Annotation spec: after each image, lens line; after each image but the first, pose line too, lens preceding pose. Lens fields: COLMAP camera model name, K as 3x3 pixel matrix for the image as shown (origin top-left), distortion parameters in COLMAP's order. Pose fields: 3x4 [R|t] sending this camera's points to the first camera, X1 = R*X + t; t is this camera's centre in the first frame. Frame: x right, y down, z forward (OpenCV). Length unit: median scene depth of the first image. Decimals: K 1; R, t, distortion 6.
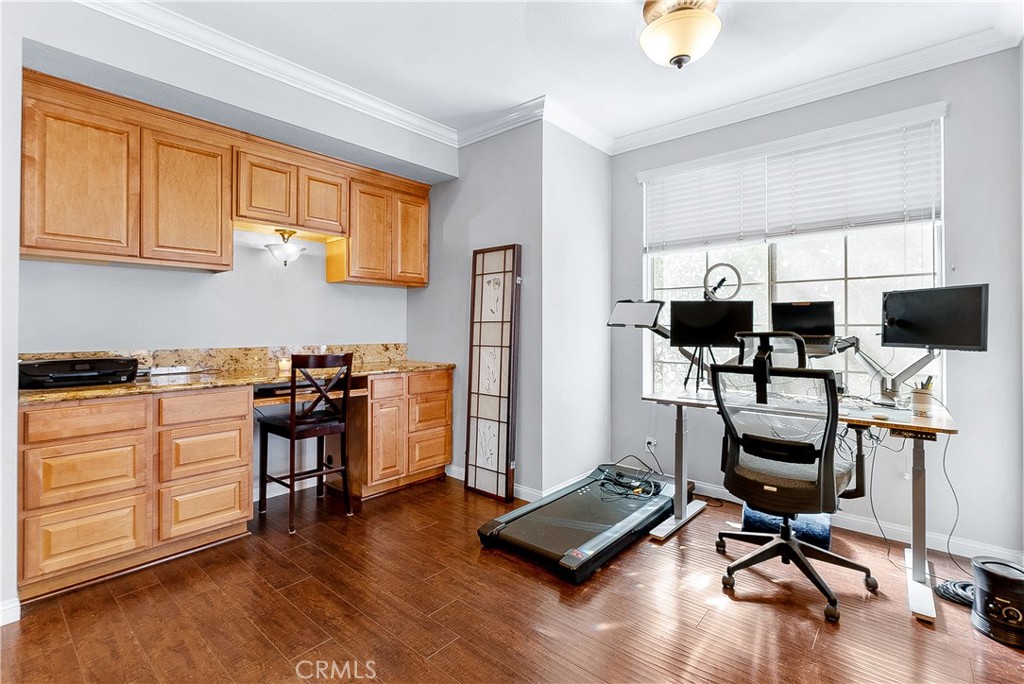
lens RADIAL K [[465.8, 0, 516.4], [0, 465.8, 330.0], [0, 0, 1]] dist [-0.007681, 0.000918]
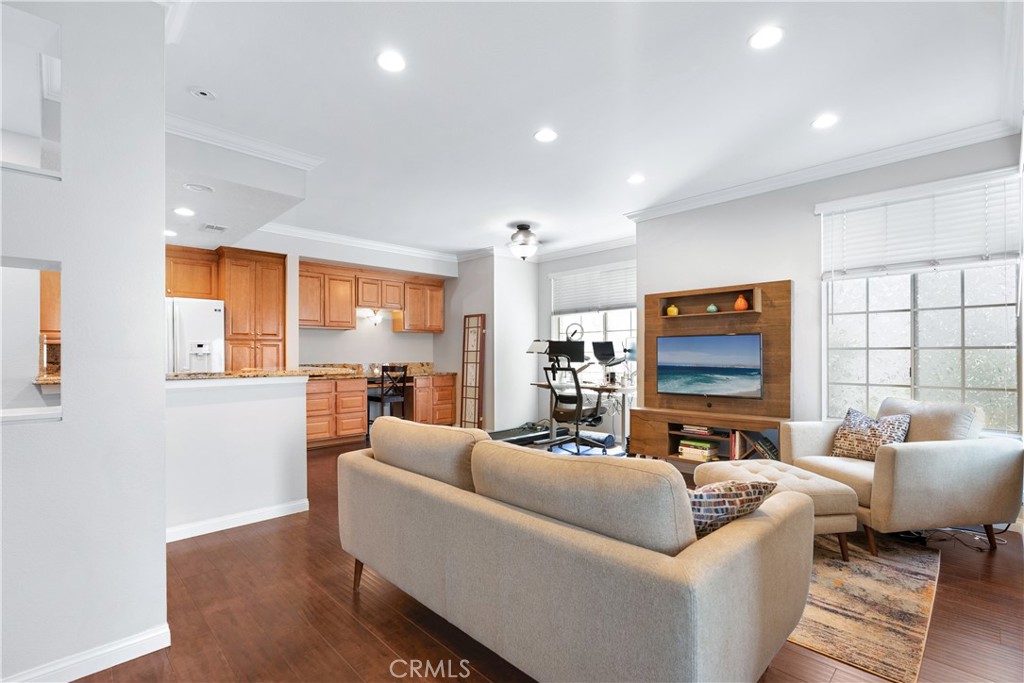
lens RADIAL K [[466.0, 0, 519.2], [0, 466.0, 359.1], [0, 0, 1]] dist [-0.000953, 0.000097]
pose [[0.997395, -0.004378, -0.071996, 0.309721], [0.004698, 0.999980, 0.004269, 0.010656], [0.071975, -0.004596, 0.997396, -1.068606]]
